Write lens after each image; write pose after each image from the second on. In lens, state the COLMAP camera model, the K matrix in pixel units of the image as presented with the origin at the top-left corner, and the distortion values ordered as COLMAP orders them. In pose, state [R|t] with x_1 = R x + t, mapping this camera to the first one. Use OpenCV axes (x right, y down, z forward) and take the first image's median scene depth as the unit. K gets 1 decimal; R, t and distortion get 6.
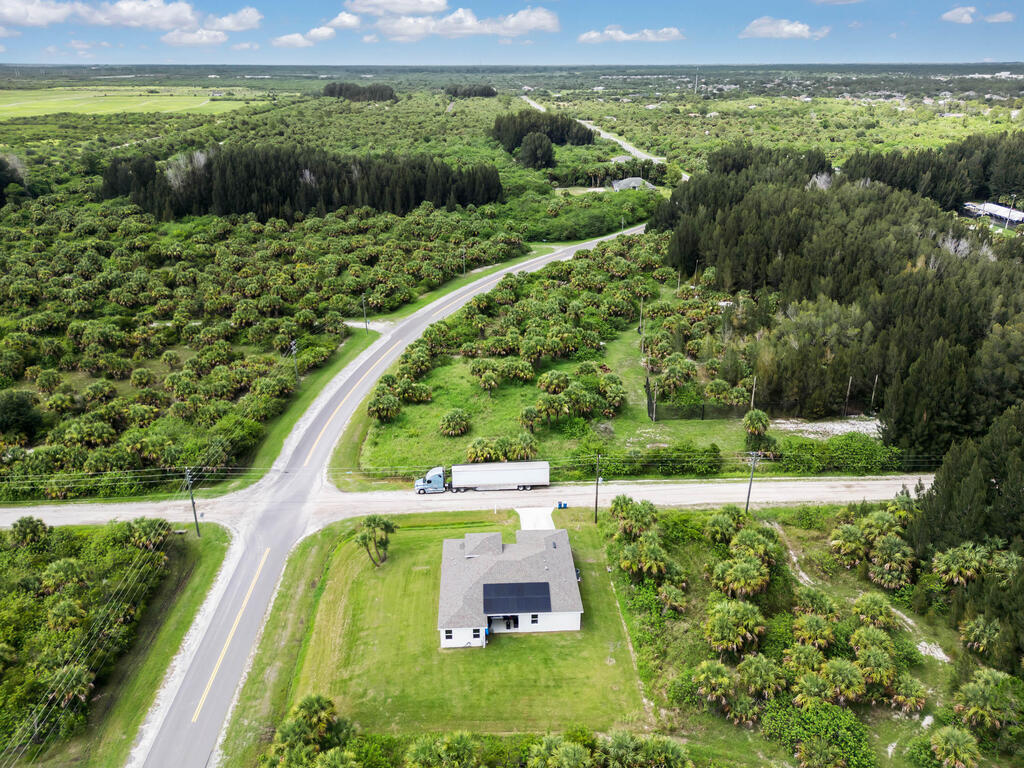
lens RADIAL K [[734.8, 0, 514.4], [0, 734.8, 382.0], [0, 0, 1]] dist [0.080411, -0.084784]
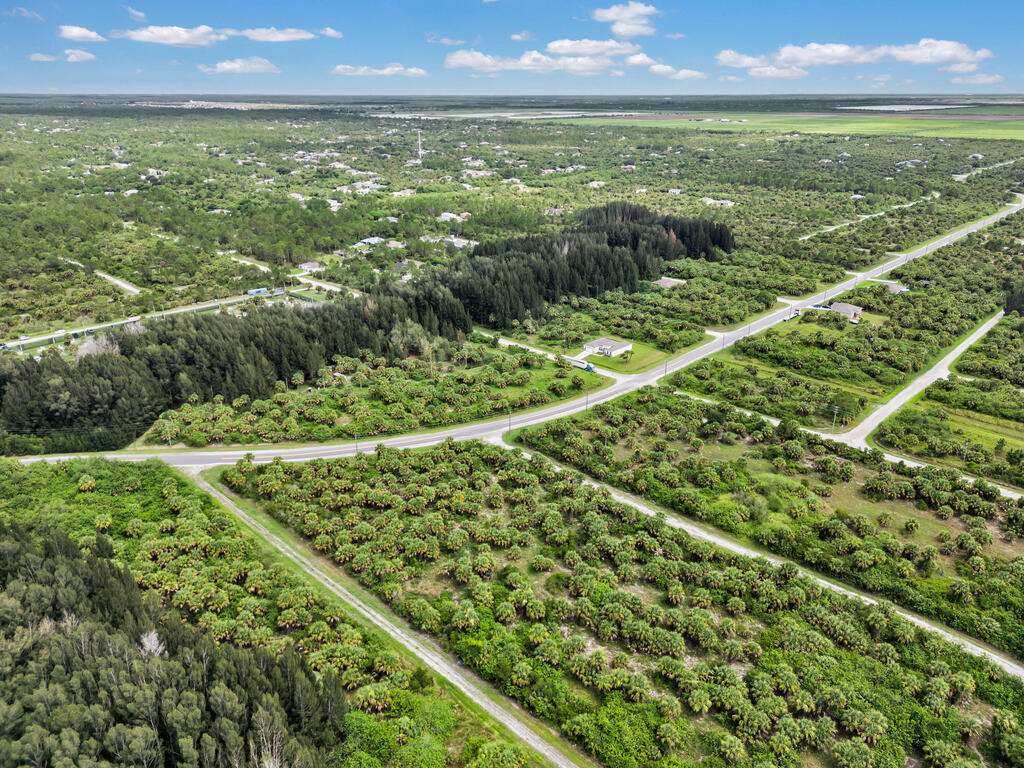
lens RADIAL K [[734.8, 0, 514.4], [0, 734.8, 382.0], [0, 0, 1]] dist [0.080411, -0.084784]
pose [[-0.689676, -0.263677, 0.674405, -1.301253], [0.284474, 0.757807, 0.587200, -1.123066], [-0.665899, 0.596828, -0.447632, 1.759241]]
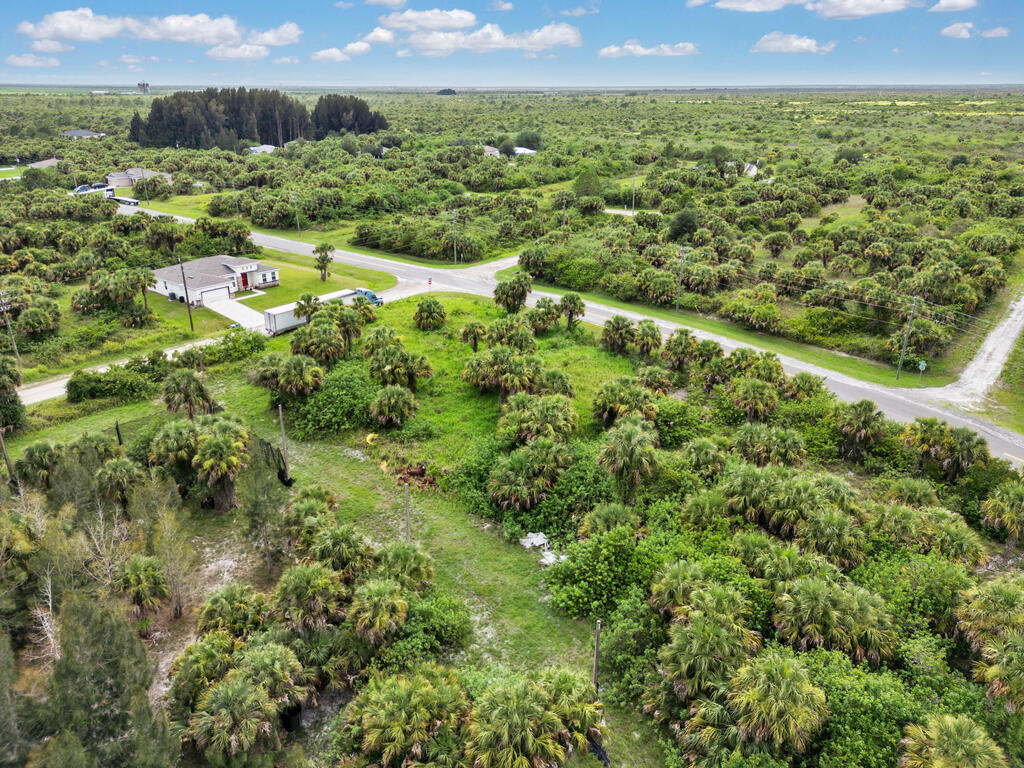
lens RADIAL K [[734.8, 0, 514.4], [0, 734.8, 382.0], [0, 0, 1]] dist [0.080411, -0.084784]
pose [[-0.662365, 0.286734, -0.692139, 0.348924], [-0.292145, 0.751867, 0.591056, -0.313016], [0.689872, 0.593700, -0.414242, 1.135101]]
